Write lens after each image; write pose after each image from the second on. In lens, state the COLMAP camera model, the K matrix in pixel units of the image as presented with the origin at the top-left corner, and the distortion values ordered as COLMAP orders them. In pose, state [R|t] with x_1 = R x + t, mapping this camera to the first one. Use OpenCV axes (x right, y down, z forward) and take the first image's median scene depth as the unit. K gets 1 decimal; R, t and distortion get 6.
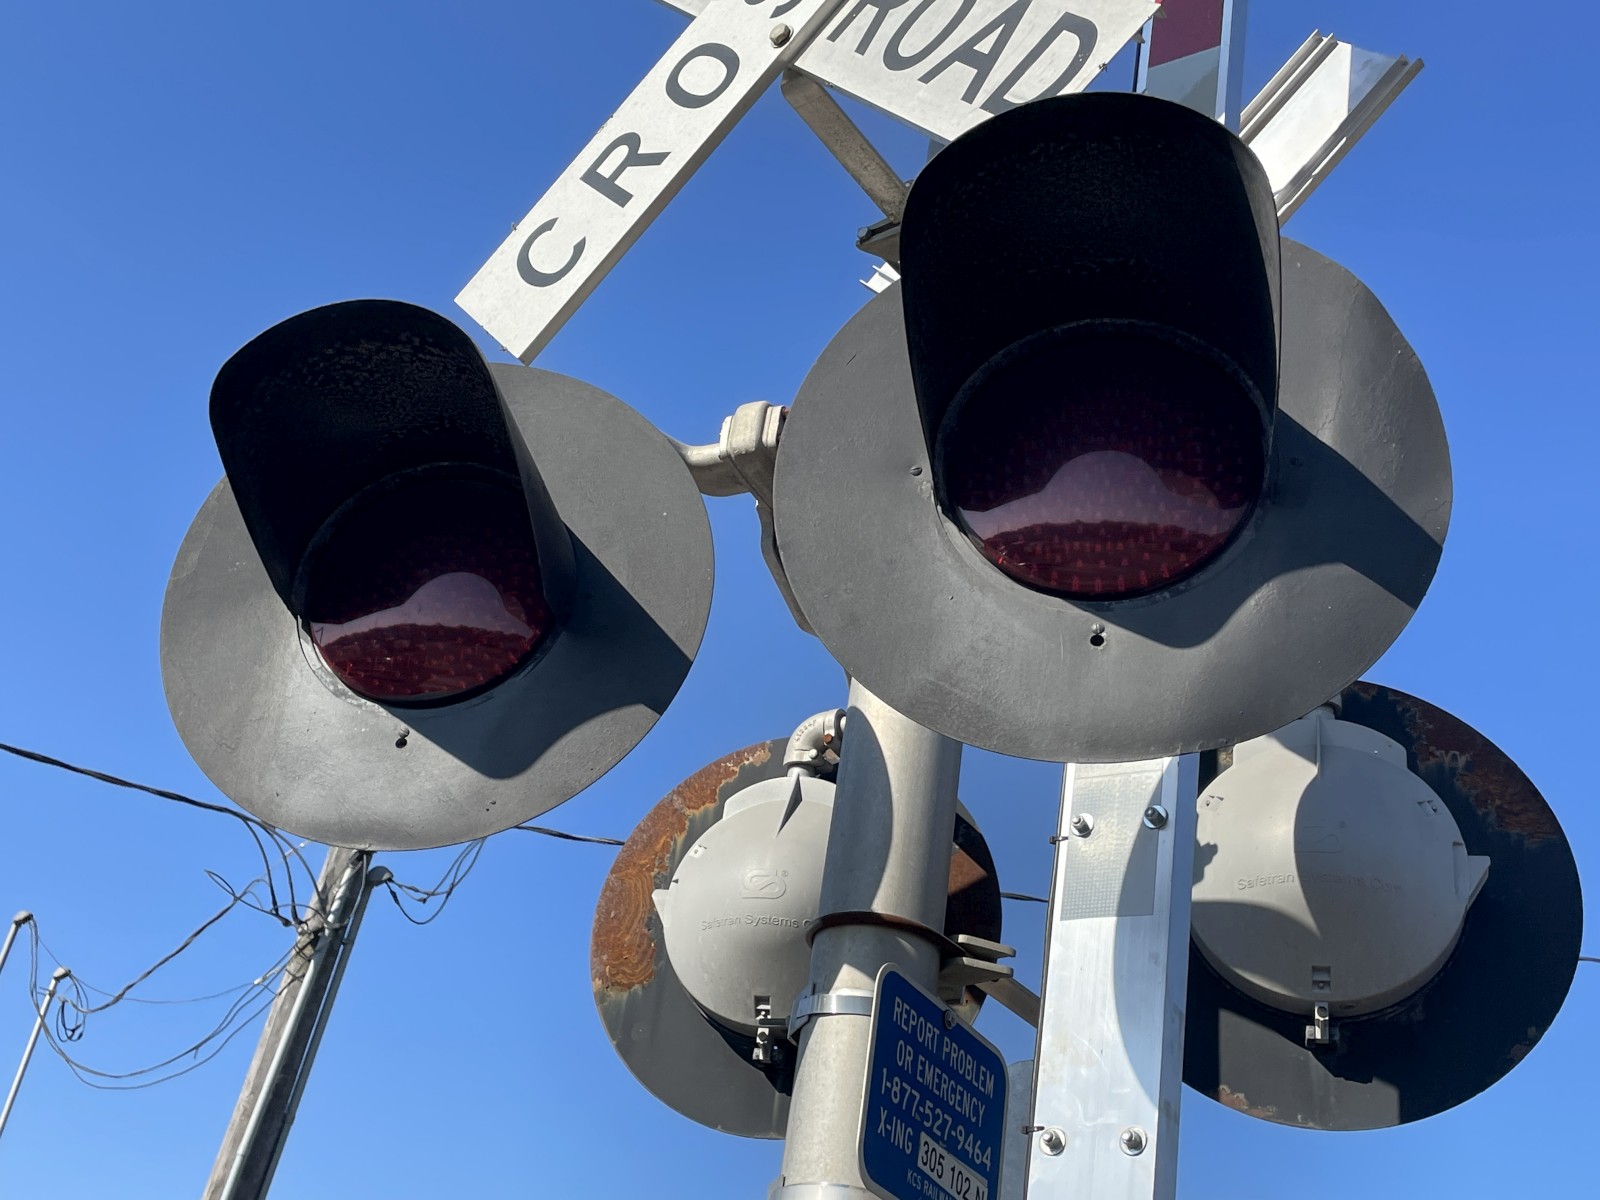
lens RADIAL K [[1896.7, 0, 805.7], [0, 1896.7, 599.8], [0, 0, 1]] dist [0.182844, -0.401321]
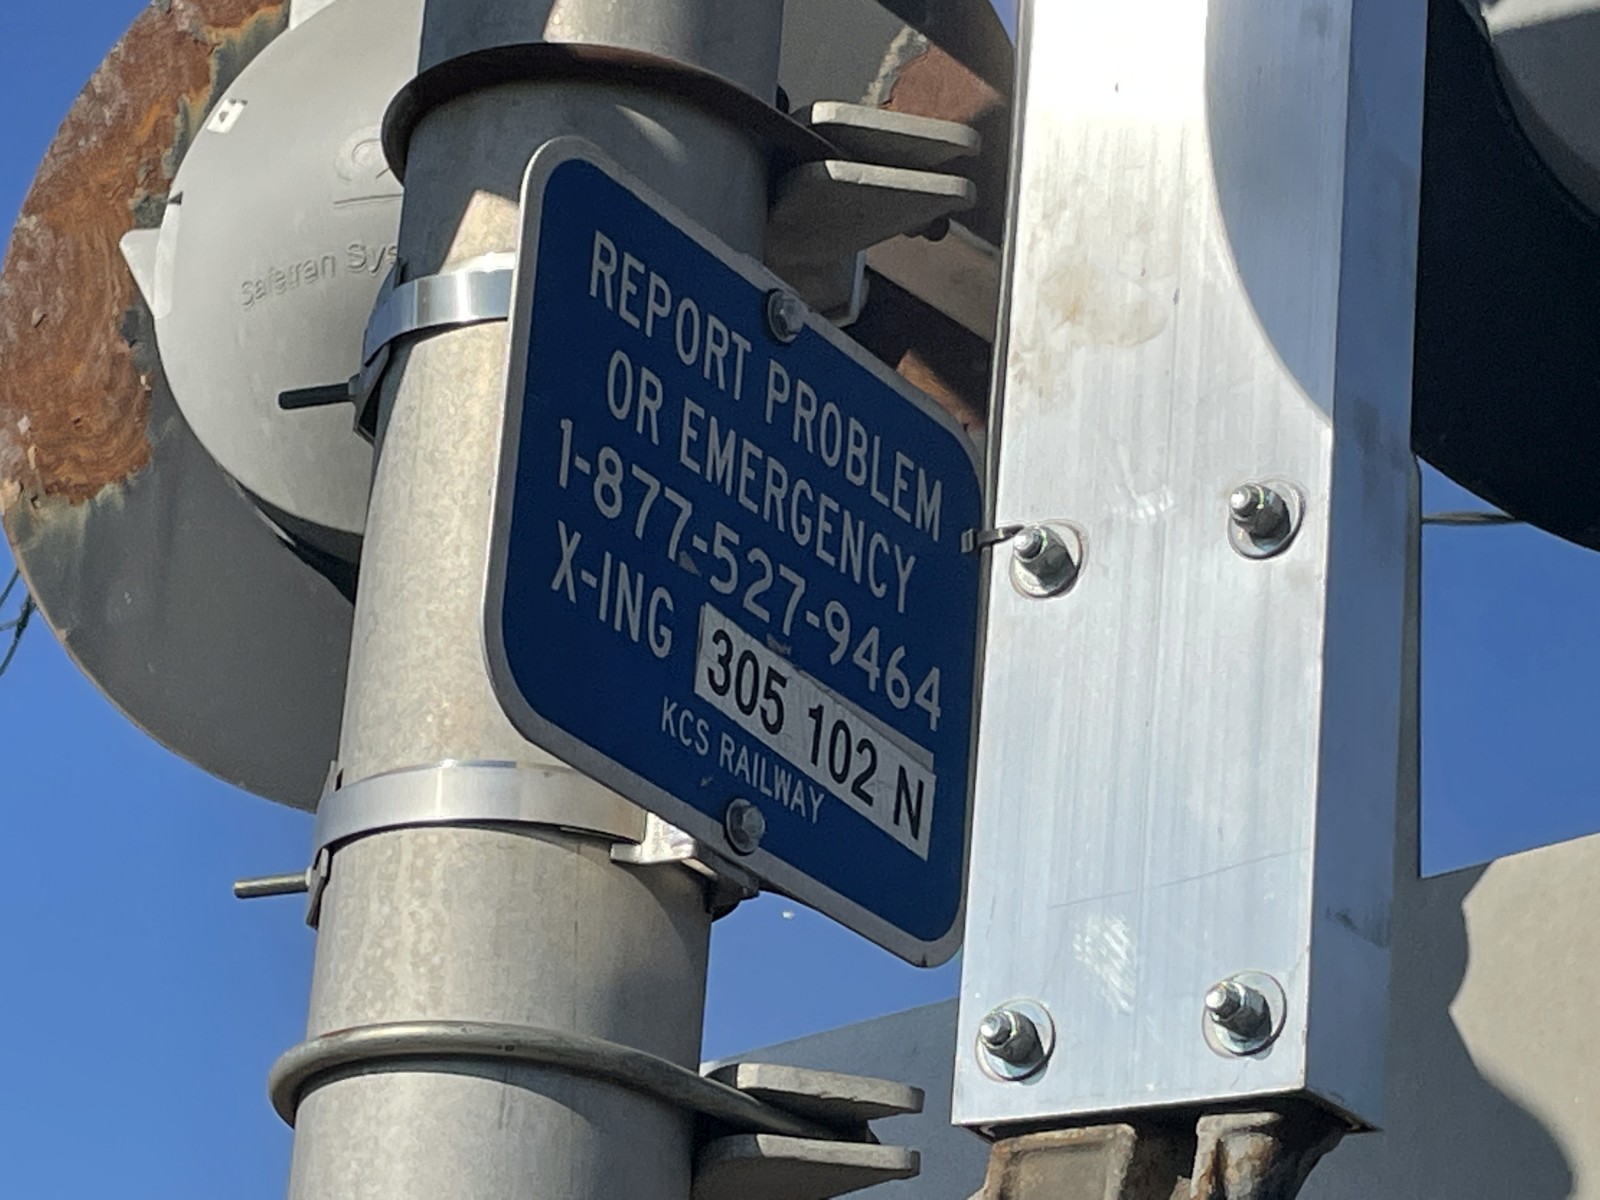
lens RADIAL K [[4366.7, 0, 798.3], [0, 4366.7, 600.1], [0, 0, 1]] dist [0.065058, 0.840573]
pose [[0.995843, -0.086207, -0.029410, 0.096069], [0.089490, 0.986163, 0.139548, 0.157930], [0.016973, -0.141600, 0.989778, 0.198022]]
